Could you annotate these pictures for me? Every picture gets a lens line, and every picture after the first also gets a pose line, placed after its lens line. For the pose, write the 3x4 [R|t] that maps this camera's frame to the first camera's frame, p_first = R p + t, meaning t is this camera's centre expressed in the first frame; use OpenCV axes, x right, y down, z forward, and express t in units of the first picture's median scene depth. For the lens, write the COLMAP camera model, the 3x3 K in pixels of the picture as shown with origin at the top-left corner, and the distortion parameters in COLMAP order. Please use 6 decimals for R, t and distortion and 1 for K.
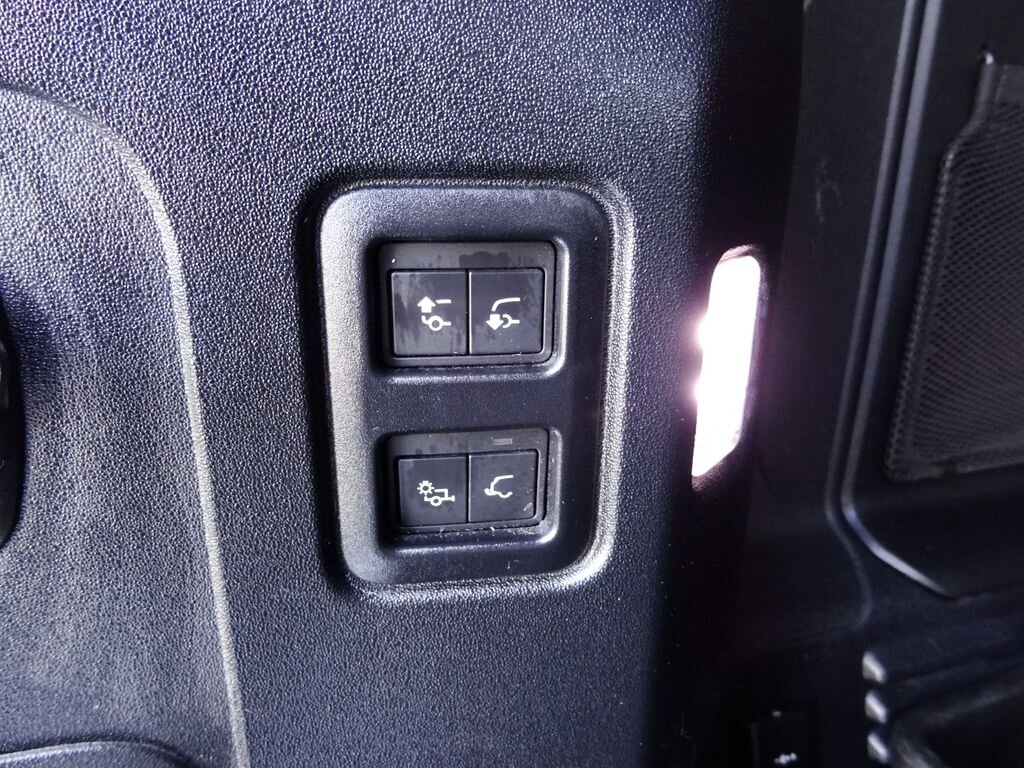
lens RADIAL K [[728.7, 0, 514.8], [0, 728.7, 381.6], [0, 0, 1]] dist [-0.002962, -0.004020]
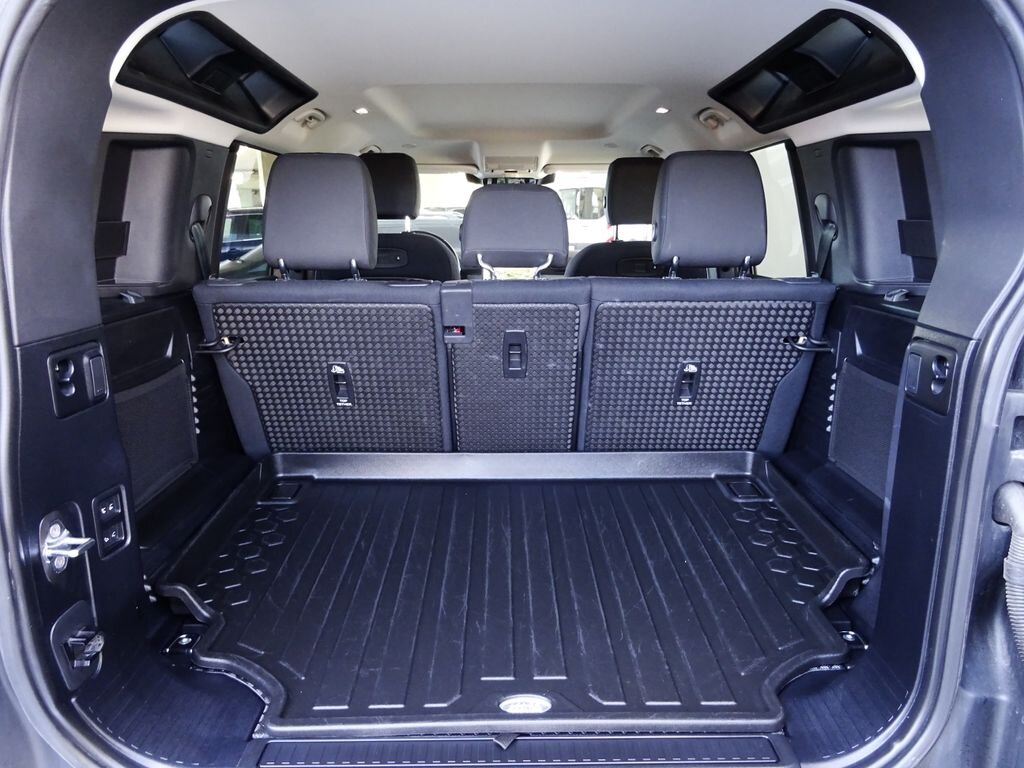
lens RADIAL K [[728.7, 0, 514.8], [0, 728.7, 381.6], [0, 0, 1]] dist [-0.002962, -0.004020]
pose [[0.306808, -0.230890, 0.923341, -1.937046], [0.306878, 0.942316, 0.133666, -0.379639], [-0.900941, 0.242343, 0.359965, -2.030056]]
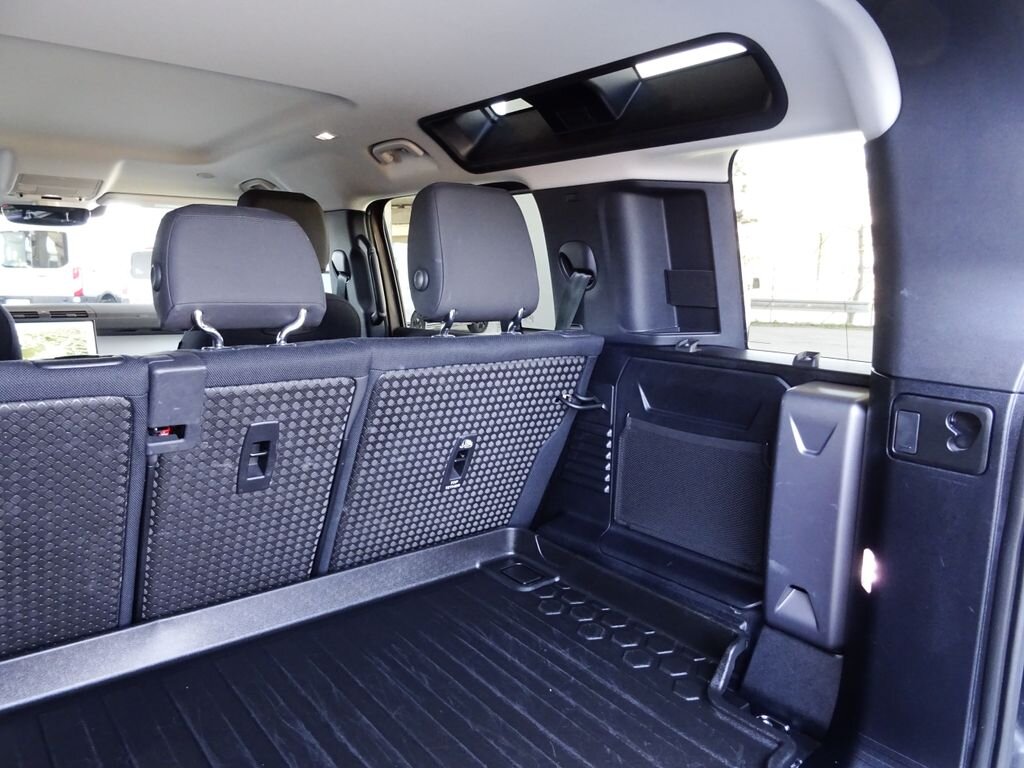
lens RADIAL K [[728.7, 0, 514.8], [0, 728.7, 381.6], [0, 0, 1]] dist [-0.002962, -0.004020]
pose [[-0.361003, -0.164368, 0.917965, -0.790249], [0.267208, 0.924841, 0.270682, -0.780371], [-0.893463, 0.343005, -0.289950, -0.559844]]
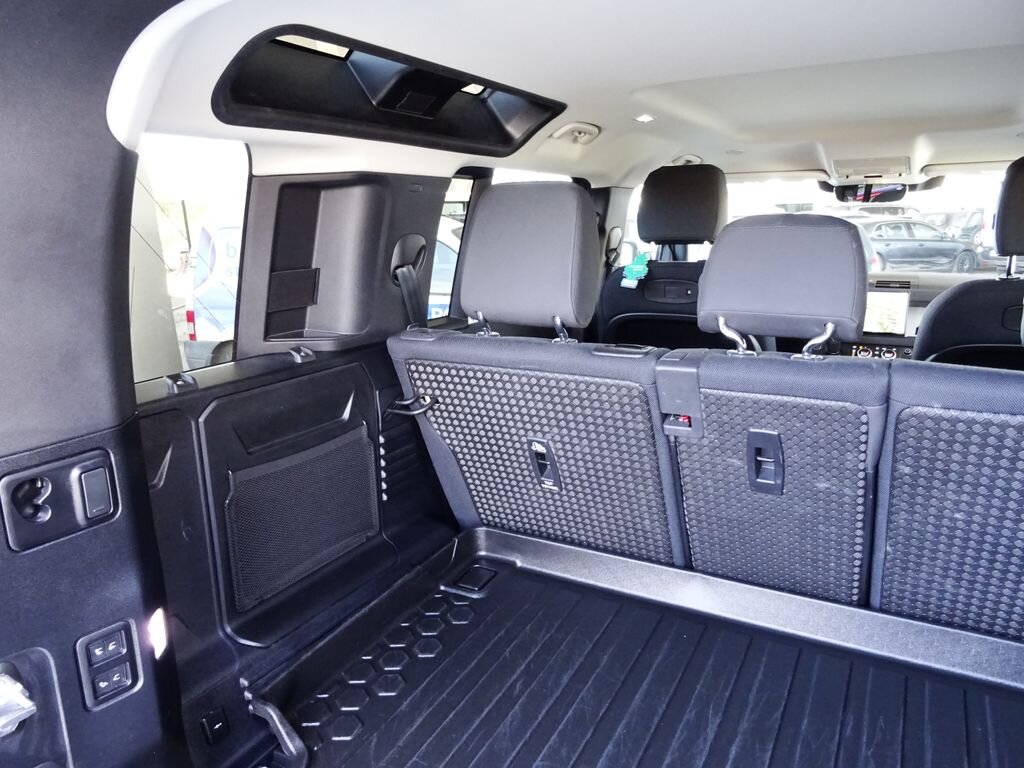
lens RADIAL K [[728.7, 0, 514.8], [0, 728.7, 381.6], [0, 0, 1]] dist [-0.002962, -0.004020]
pose [[0.738156, -0.178965, 0.650459, -0.400929], [0.243024, 0.969979, -0.008913, -0.506110], [-0.629337, 0.164657, 0.759489, -2.197945]]
